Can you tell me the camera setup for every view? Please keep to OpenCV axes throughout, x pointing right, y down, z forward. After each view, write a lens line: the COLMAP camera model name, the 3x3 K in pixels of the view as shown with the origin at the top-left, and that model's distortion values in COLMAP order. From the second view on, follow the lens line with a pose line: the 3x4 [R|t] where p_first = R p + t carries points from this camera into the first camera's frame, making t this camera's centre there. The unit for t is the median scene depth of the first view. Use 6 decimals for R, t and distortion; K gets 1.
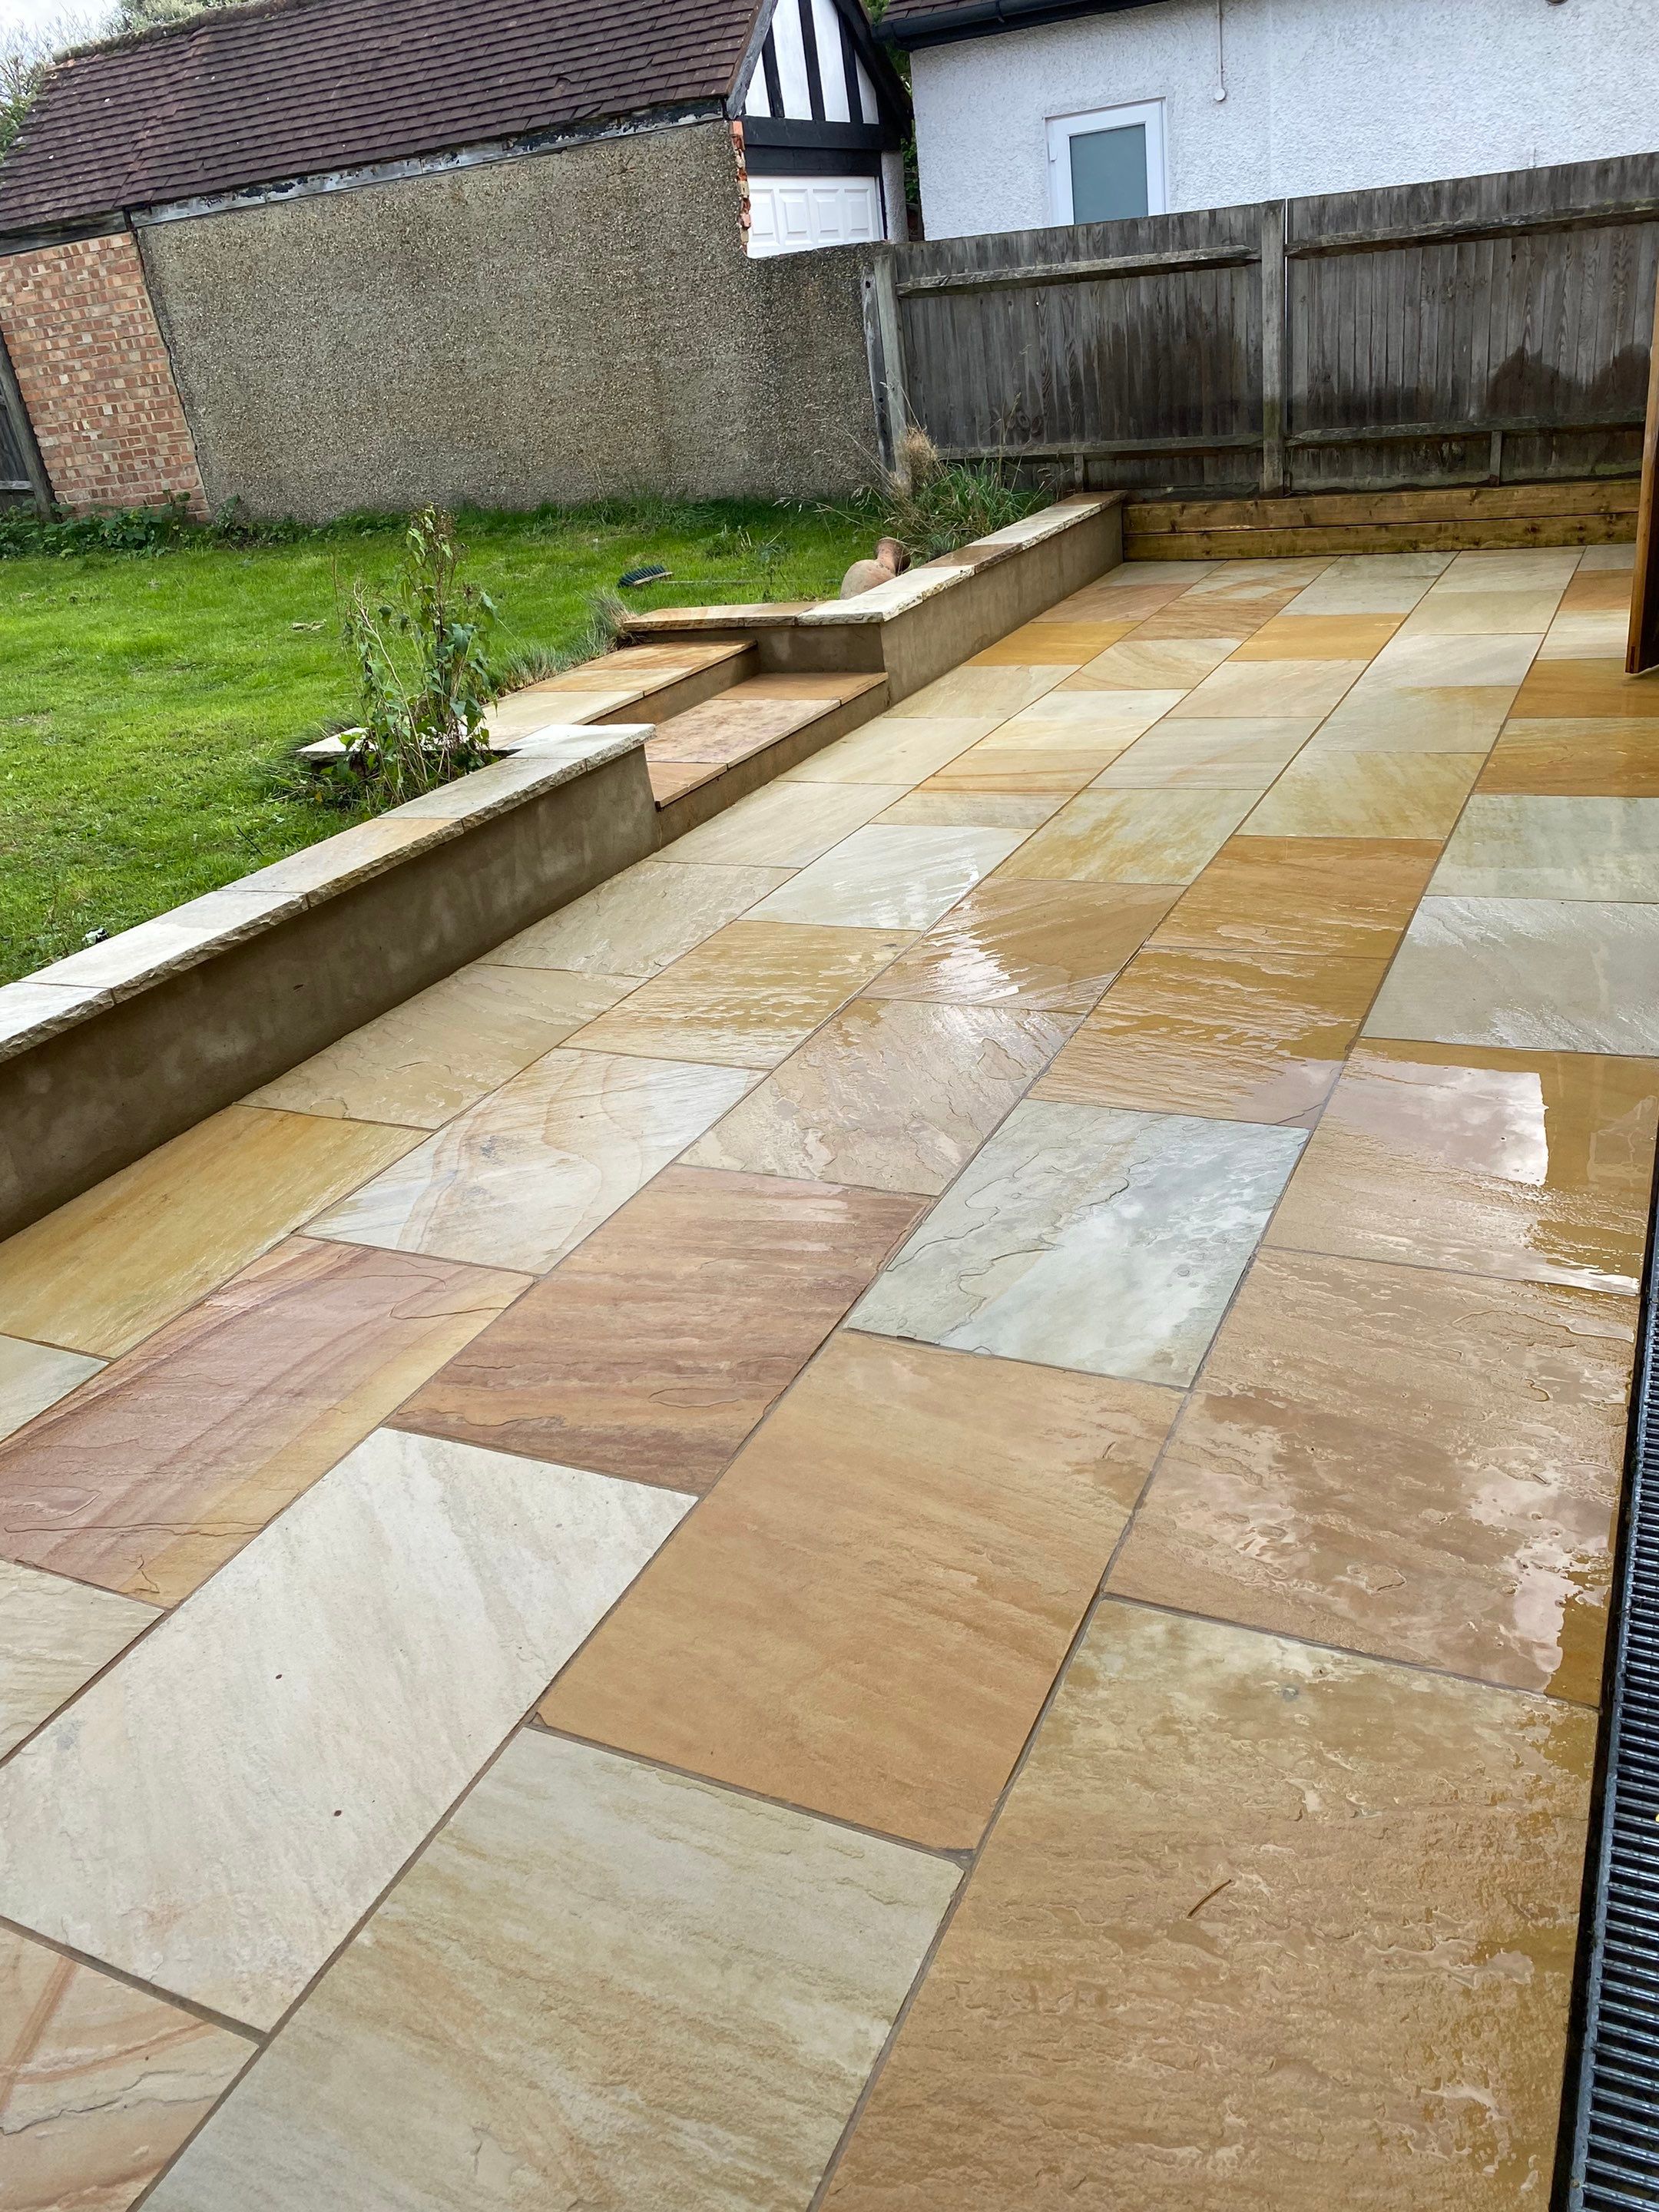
lens RADIAL K [[1707.8, 0, 830.6], [0, 1707.8, 1056.1], [0, 0, 1]] dist [0.064022, -0.067213]
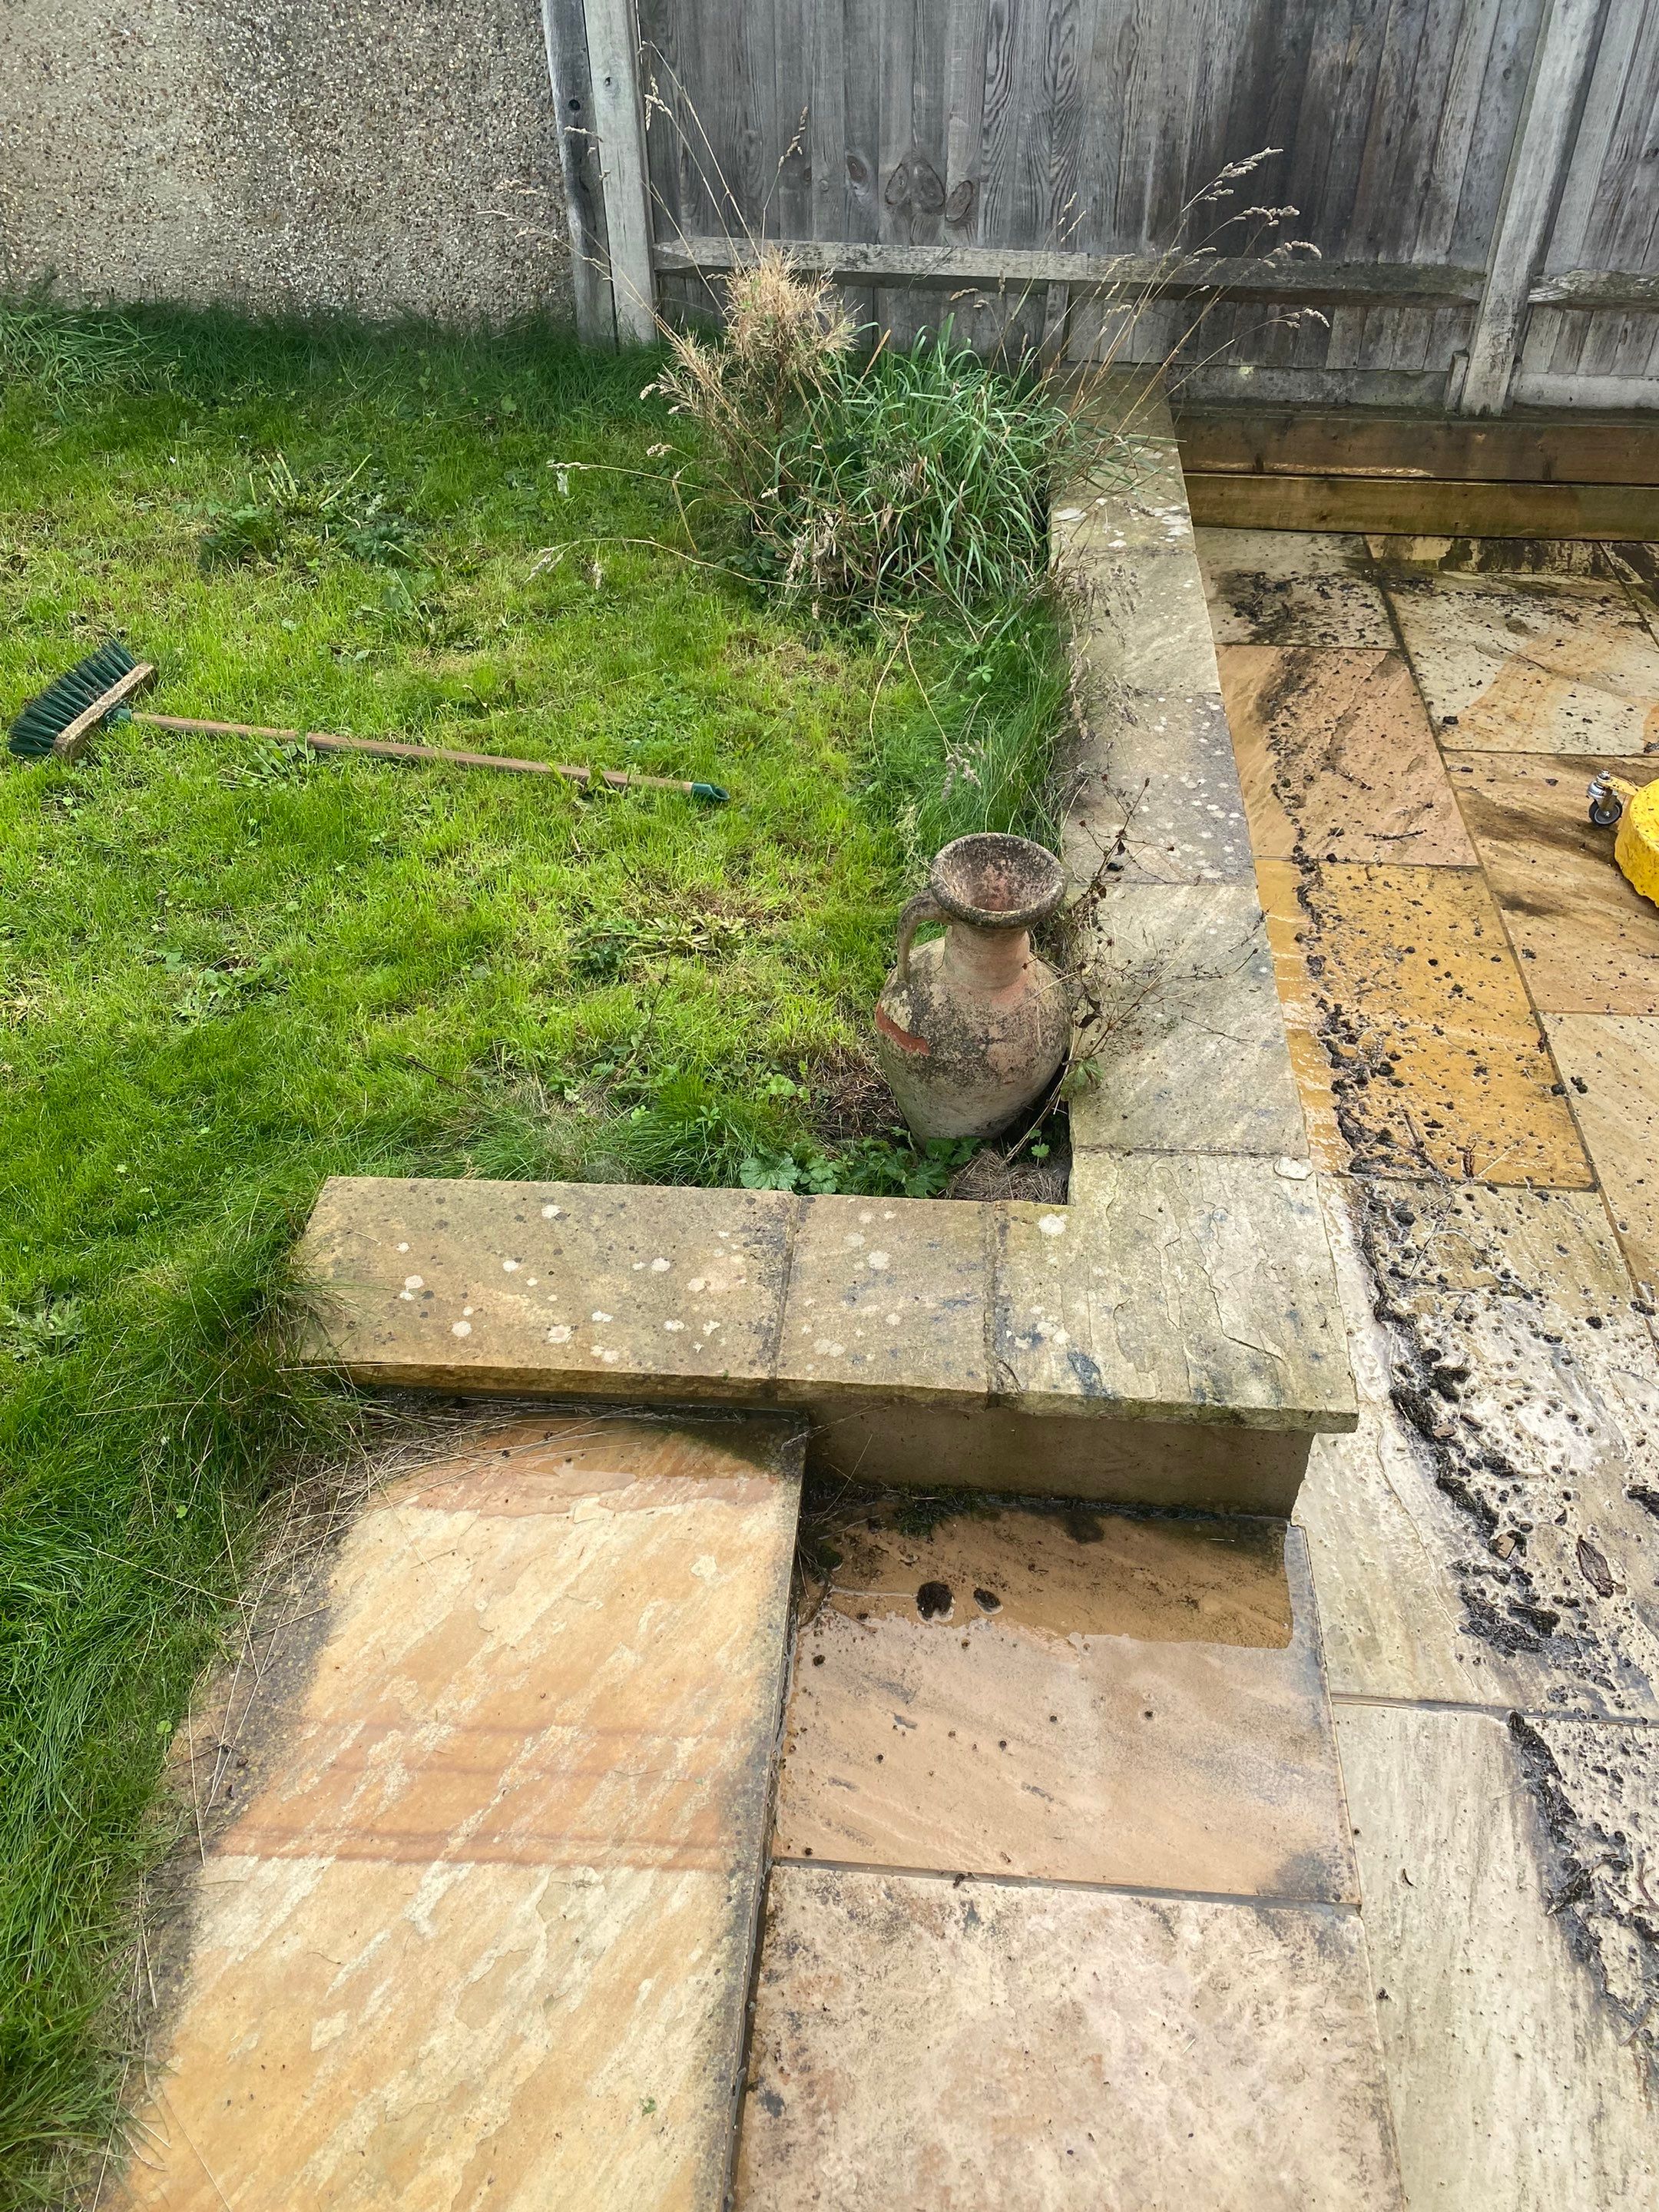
lens RADIAL K [[1733.8, 0, 829.5], [0, 1733.8, 1106.0], [0, 0, 1]] dist [0.031295, -0.016572]
pose [[0.928638, -0.158397, 0.335473, -0.090050], [0.060272, 0.956672, 0.284862, -0.266562], [-0.366059, -0.244314, 0.897949, 0.543833]]
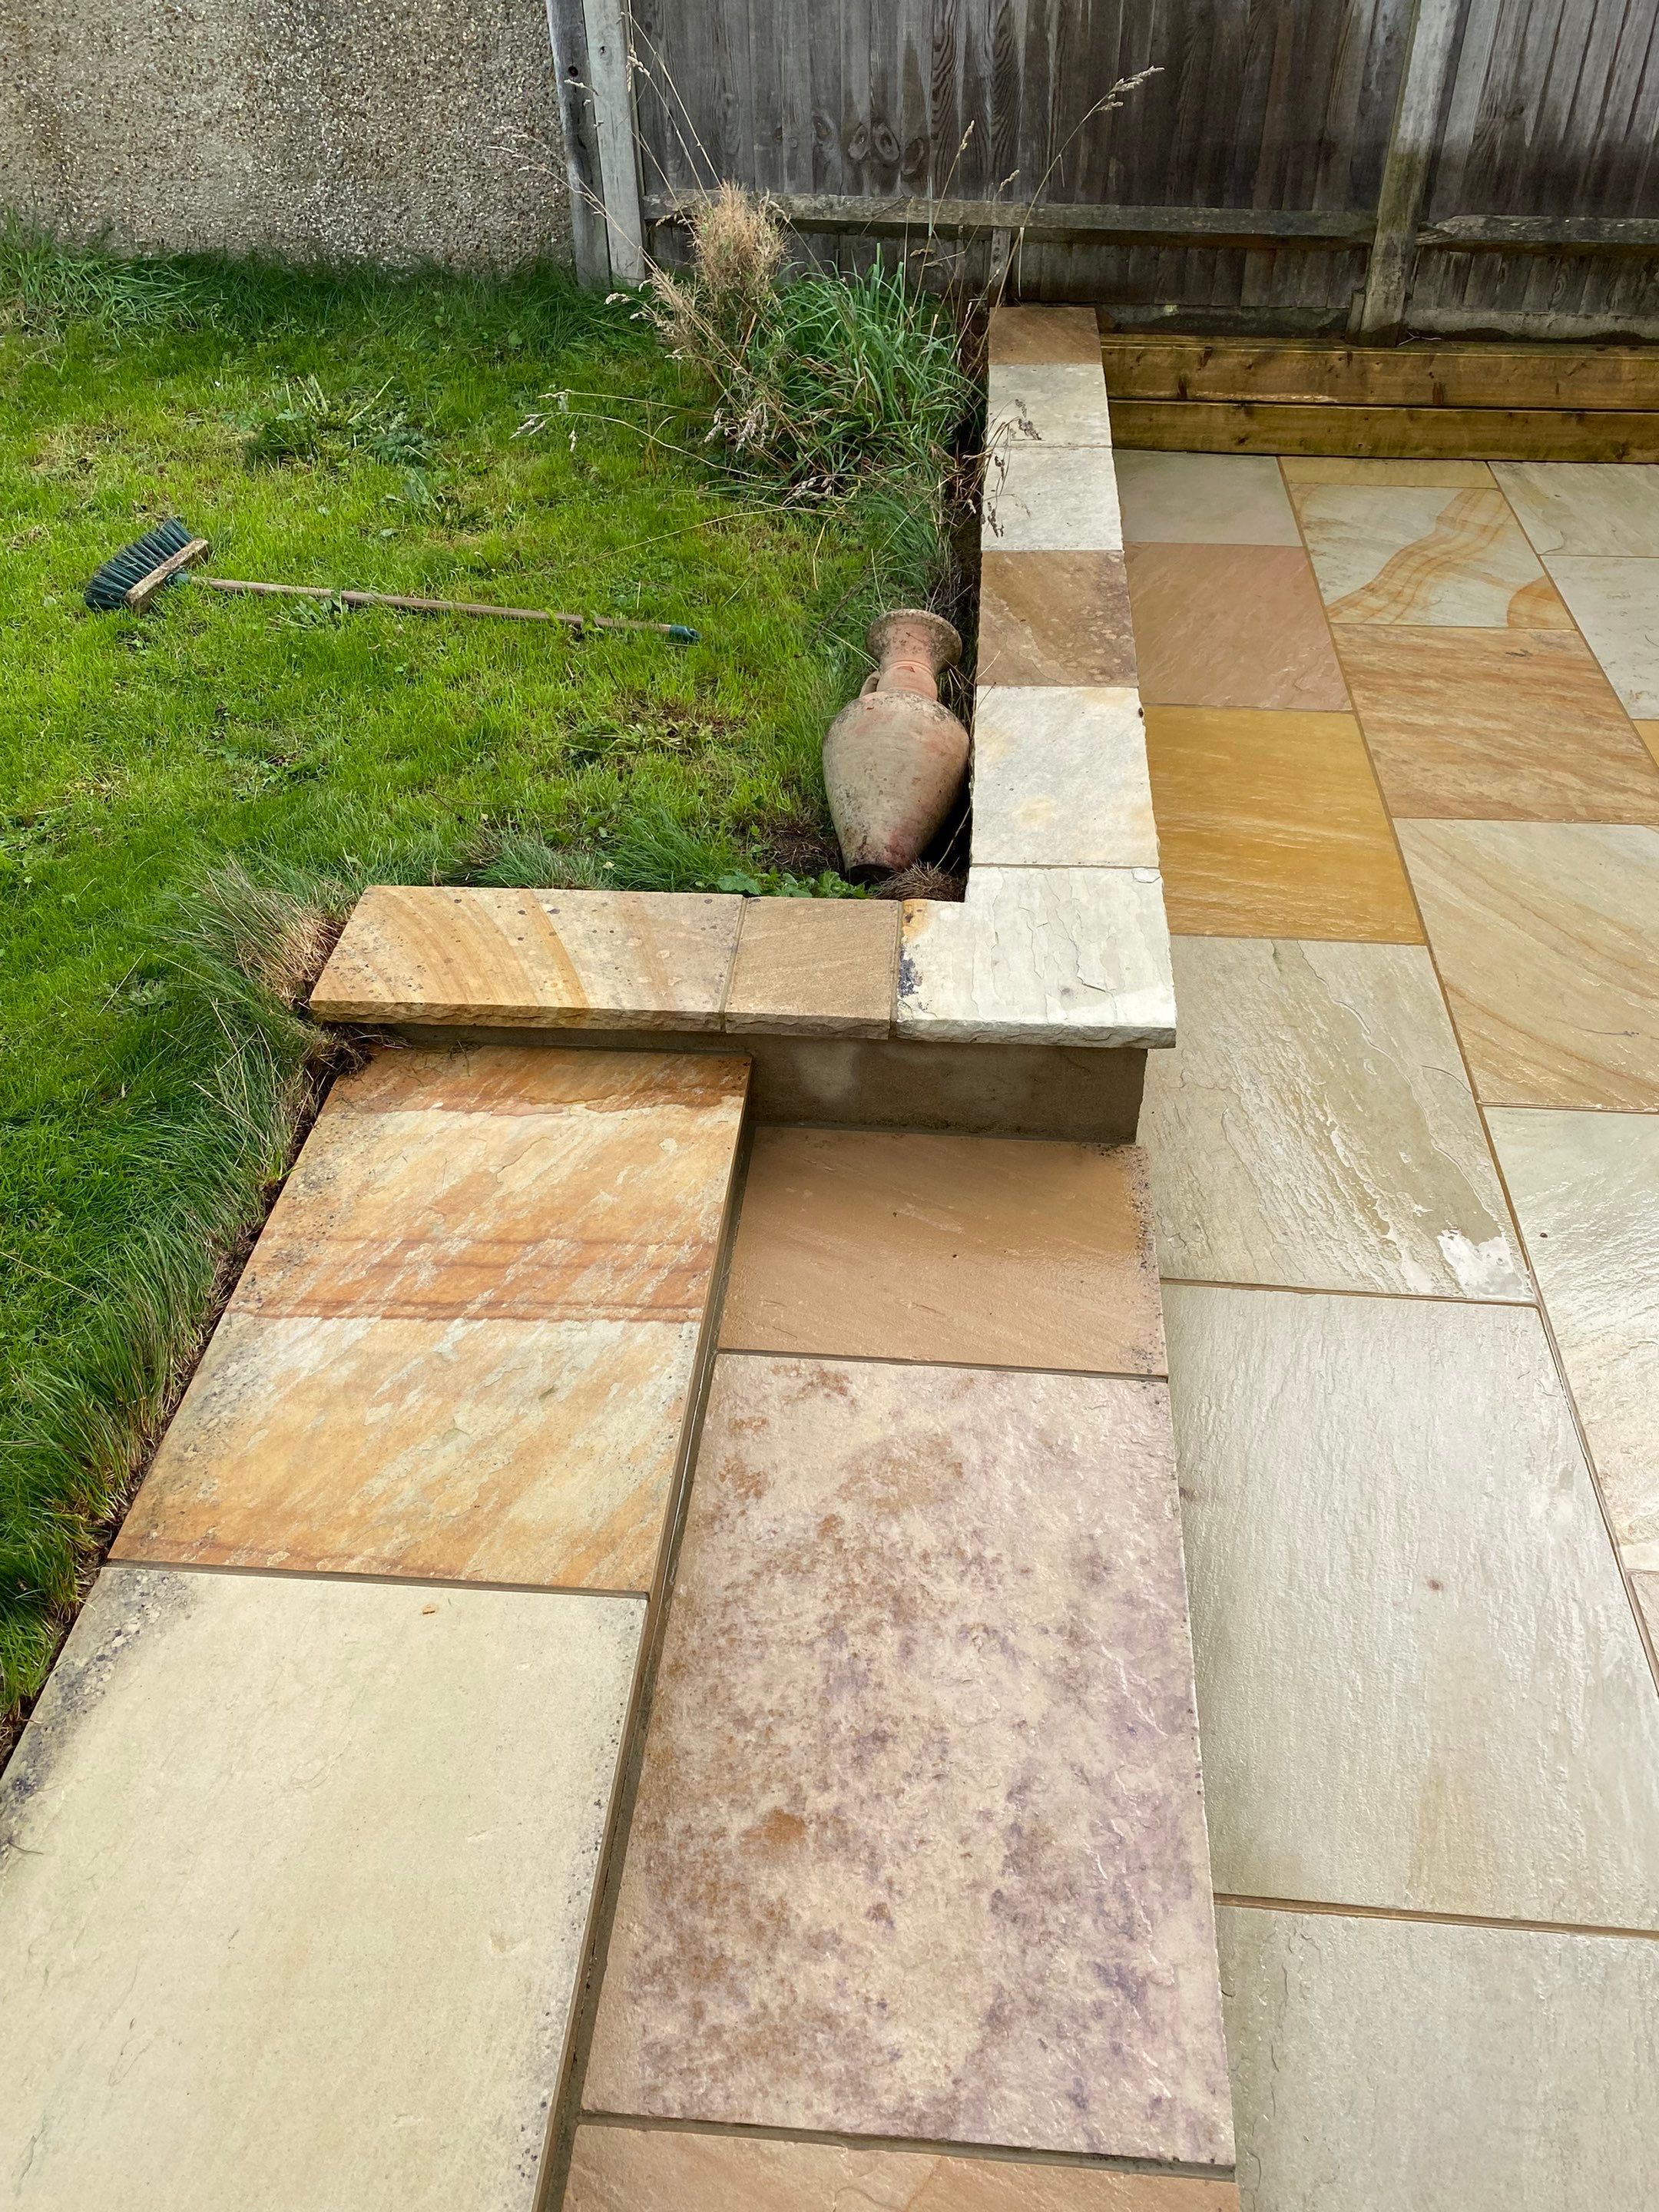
lens RADIAL K [[1745.8, 0, 837.5], [0, 1745.8, 1095.5], [0, 0, 1]] dist [0.022150, 0.001054]
pose [[0.928325, -0.152889, 0.338878, -0.106286], [0.061826, 0.962320, 0.264797, -0.234850], [-0.366594, -0.224866, 0.902798, 0.479877]]
